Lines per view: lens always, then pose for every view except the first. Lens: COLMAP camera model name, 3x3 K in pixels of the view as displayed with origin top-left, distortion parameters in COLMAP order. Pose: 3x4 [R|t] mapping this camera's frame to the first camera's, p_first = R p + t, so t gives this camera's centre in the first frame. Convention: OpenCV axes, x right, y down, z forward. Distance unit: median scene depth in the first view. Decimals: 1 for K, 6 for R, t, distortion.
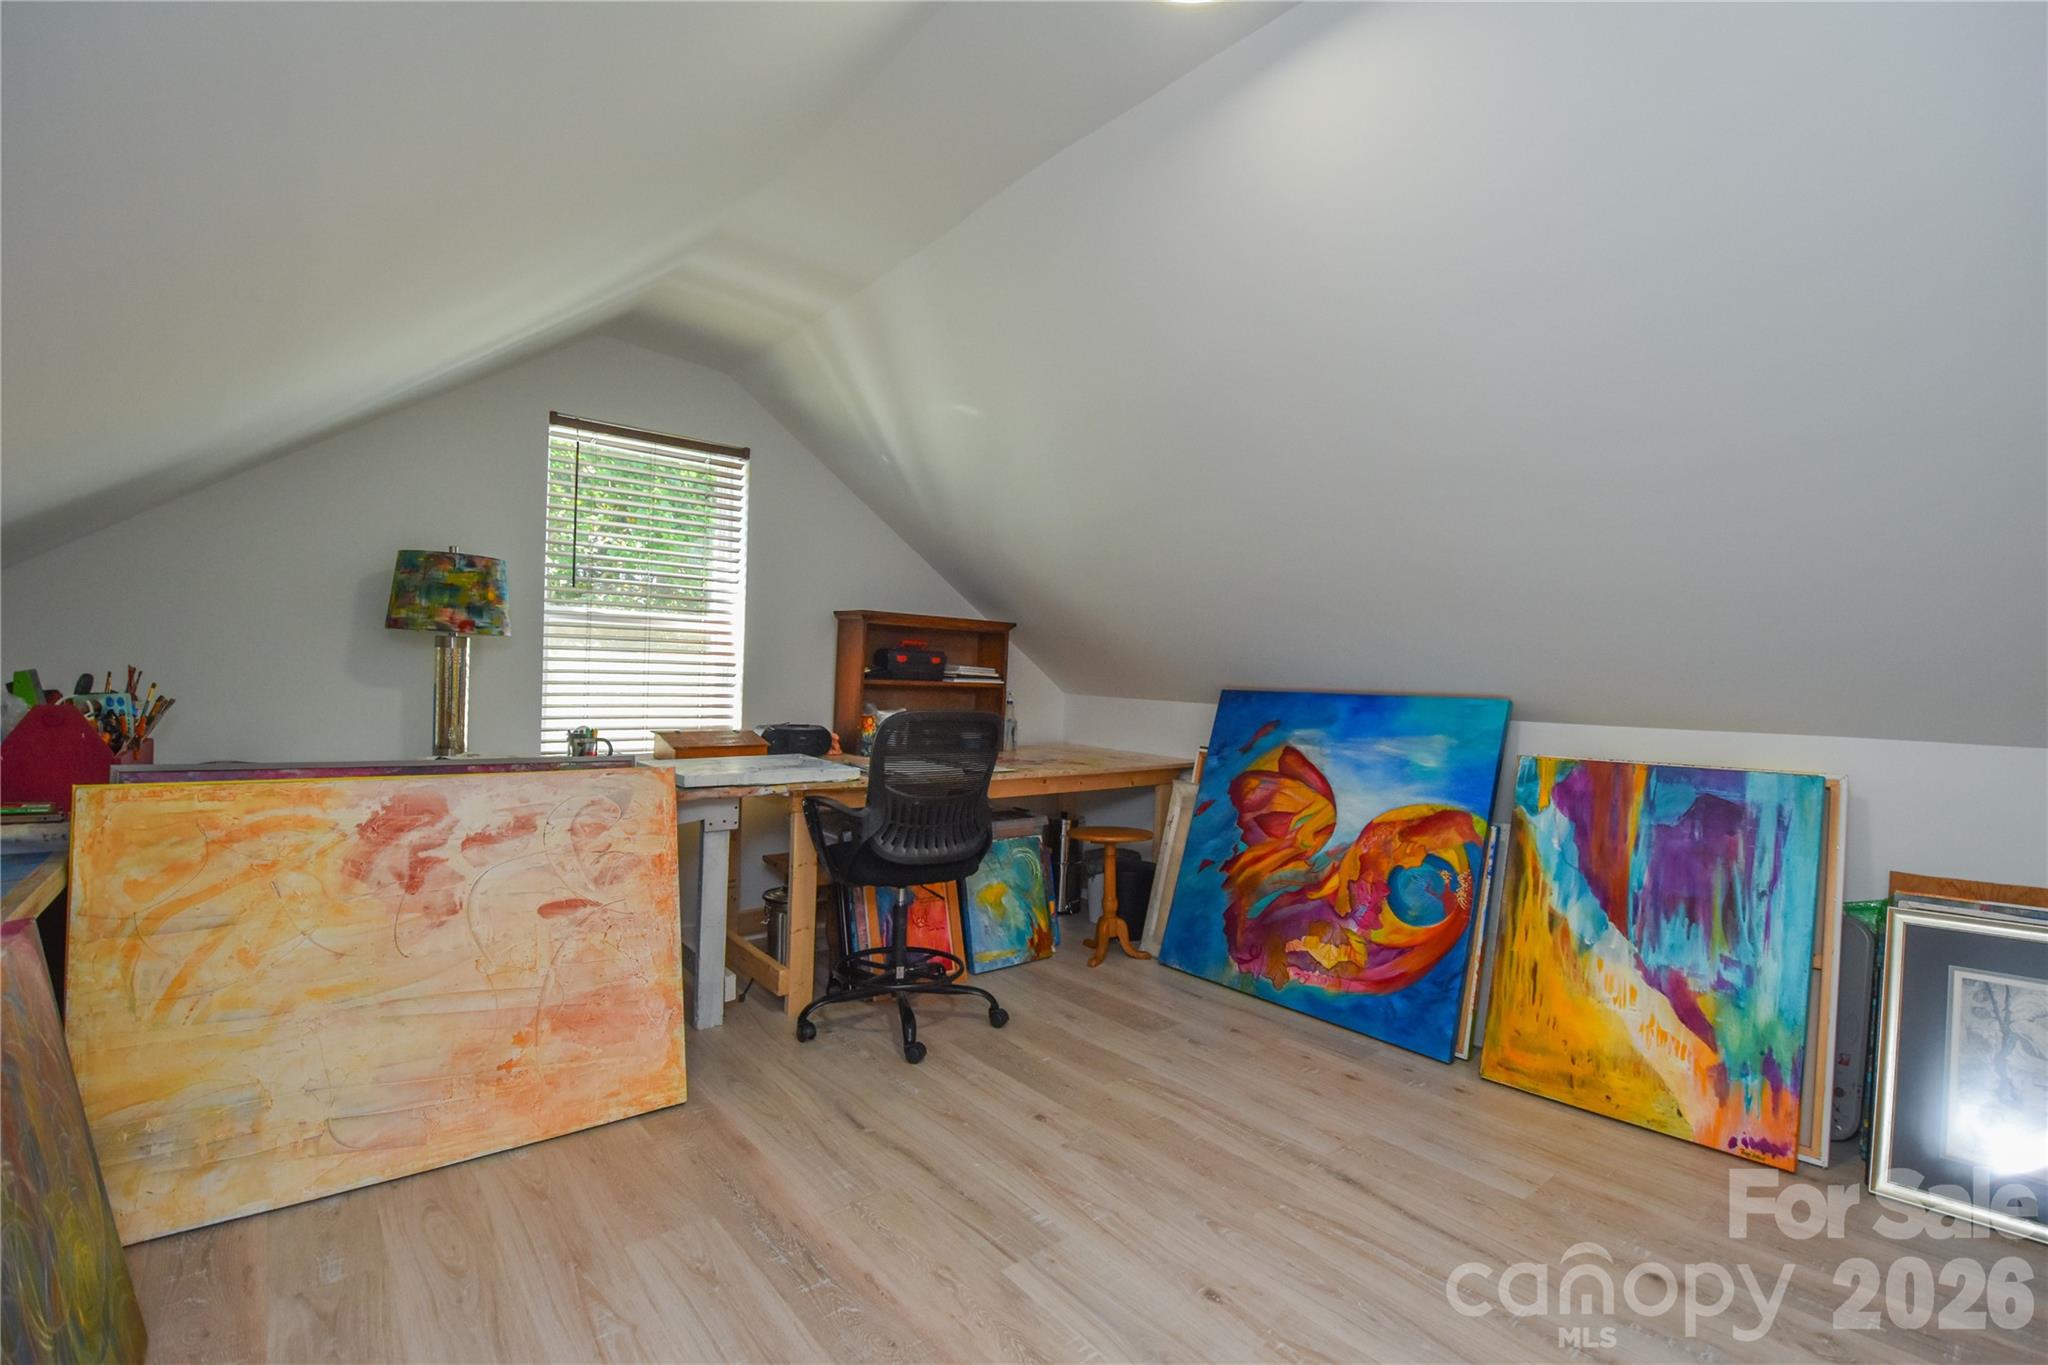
lens RADIAL K [[897.4, 0, 1027.1], [0, 897.4, 681.6], [0, 0, 1]] dist [0.010983, -0.019822]
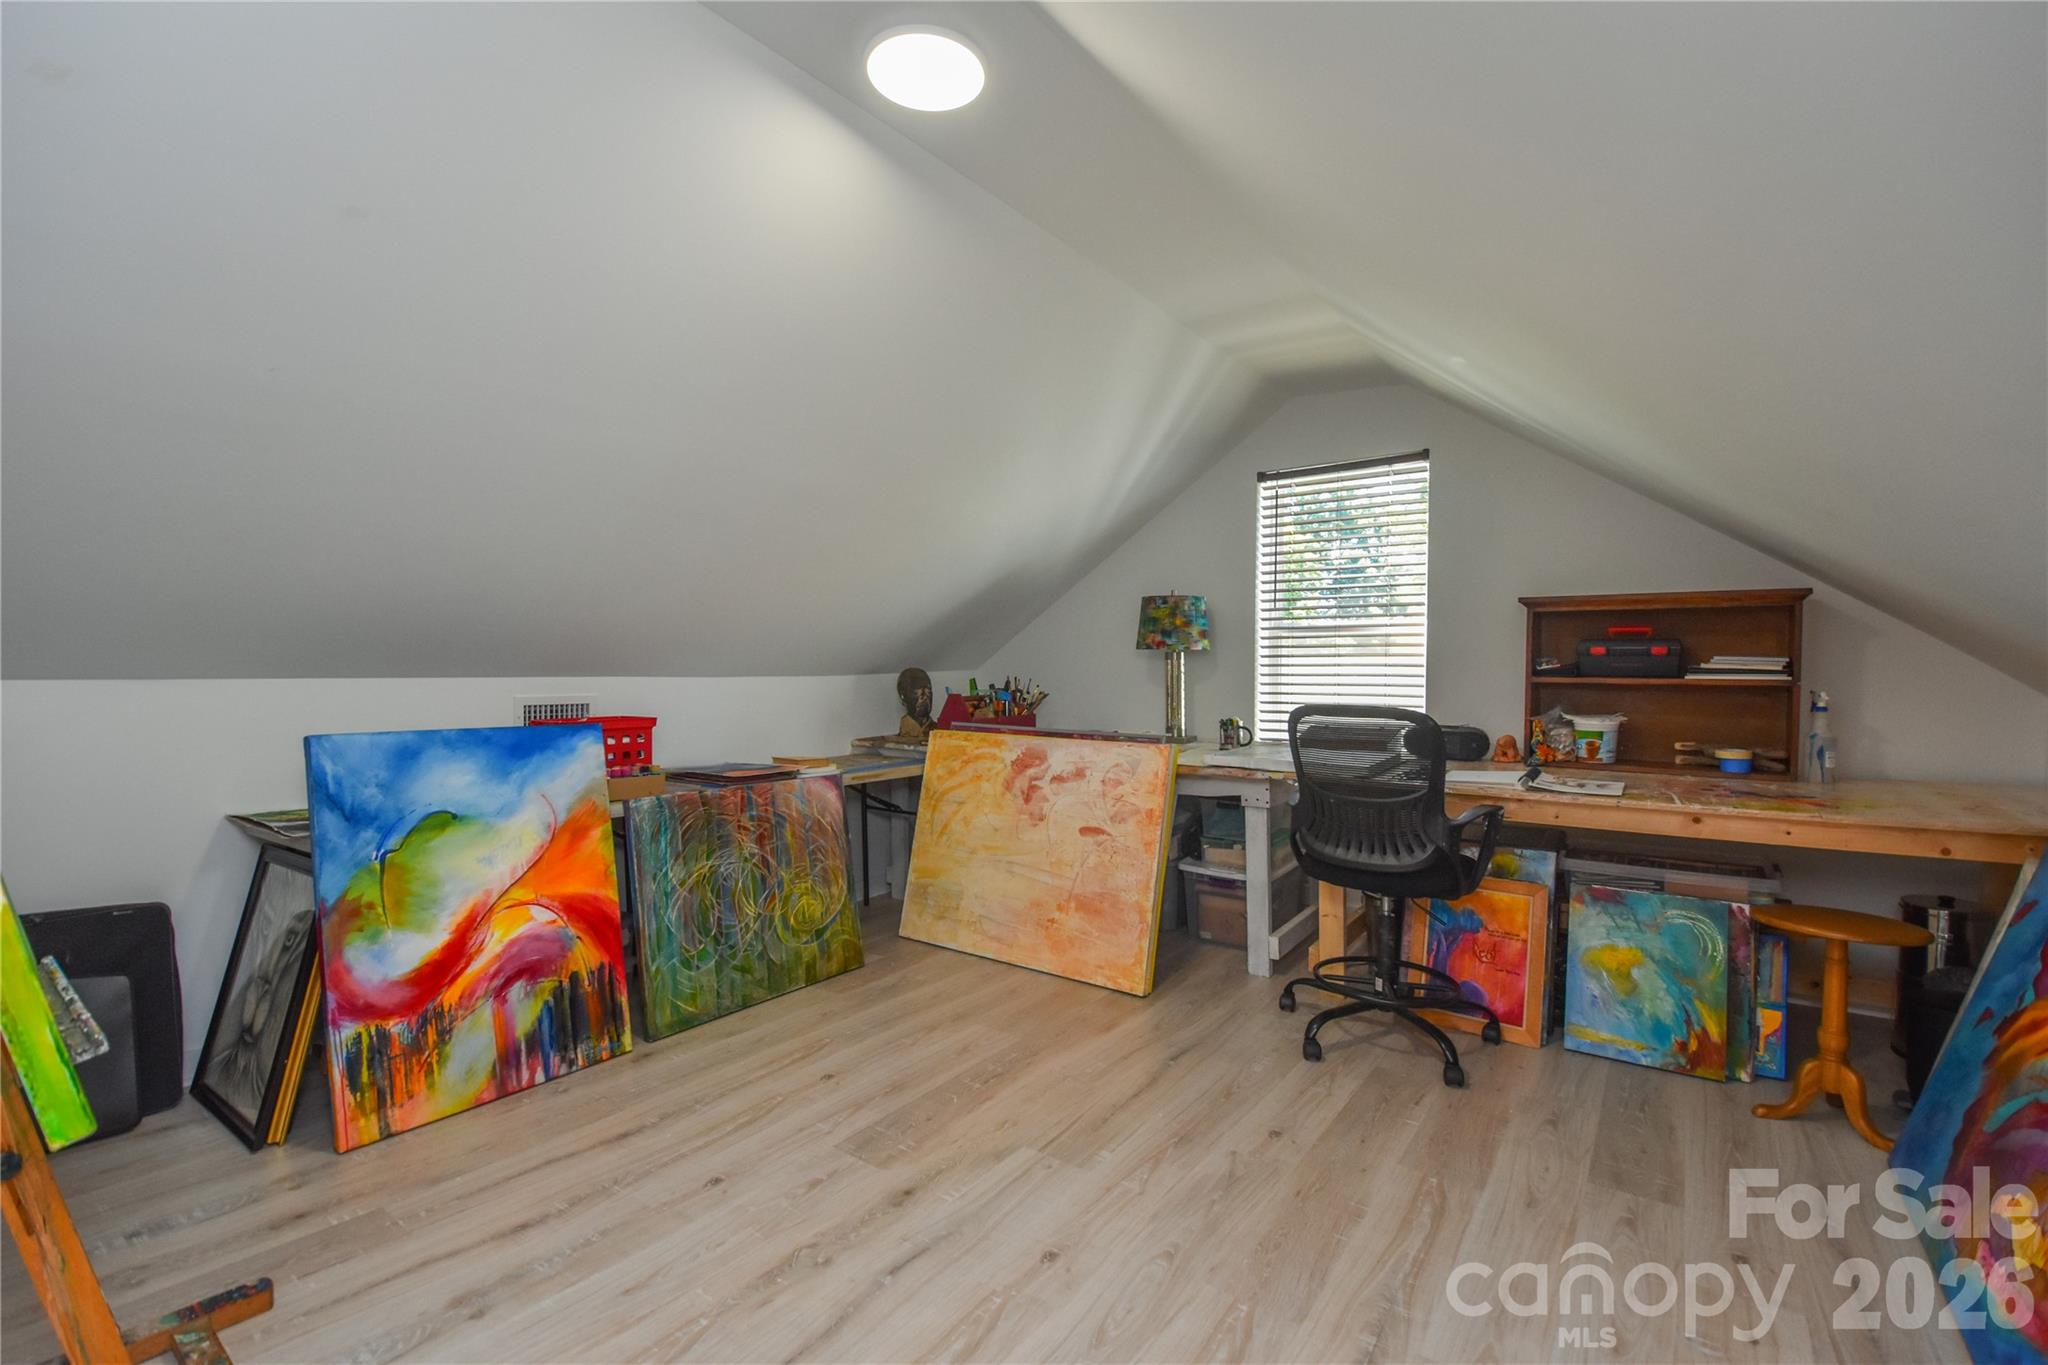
lens RADIAL K [[897.4, 0, 1027.1], [0, 897.4, 681.6], [0, 0, 1]] dist [0.010983, -0.019822]
pose [[0.239339, -0.017120, -0.970785, 0.898023], [-0.000340, 0.999843, -0.017717, 0.028667], [0.970936, 0.004570, 0.239296, 0.533734]]
